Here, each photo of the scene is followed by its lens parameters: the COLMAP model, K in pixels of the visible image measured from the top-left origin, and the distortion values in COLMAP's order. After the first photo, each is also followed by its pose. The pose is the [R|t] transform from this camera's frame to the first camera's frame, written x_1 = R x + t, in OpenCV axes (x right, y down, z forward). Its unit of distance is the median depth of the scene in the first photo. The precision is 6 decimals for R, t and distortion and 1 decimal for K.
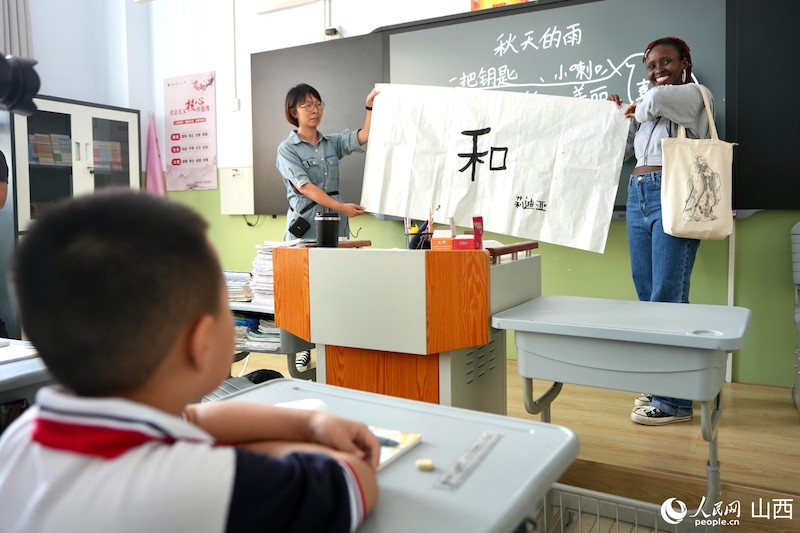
lens RADIAL K [[586.5, 0, 400.5], [0, 586.5, 264.8], [0, 0, 1]] dist [-0.003652, -0.000979]
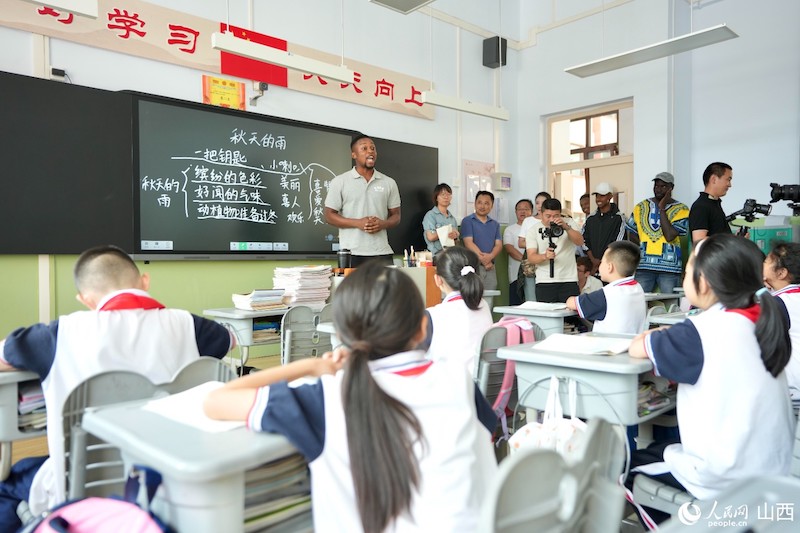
lens RADIAL K [[612.8, 0, 400.1], [0, 612.8, 267.5], [0, 0, 1]] dist [-0.001905, -0.000544]
pose [[0.314076, -0.018176, 0.949224, -1.131750], [0.090686, 0.995820, -0.010938, -0.015676], [-0.945057, 0.089516, 0.314412, 0.214476]]
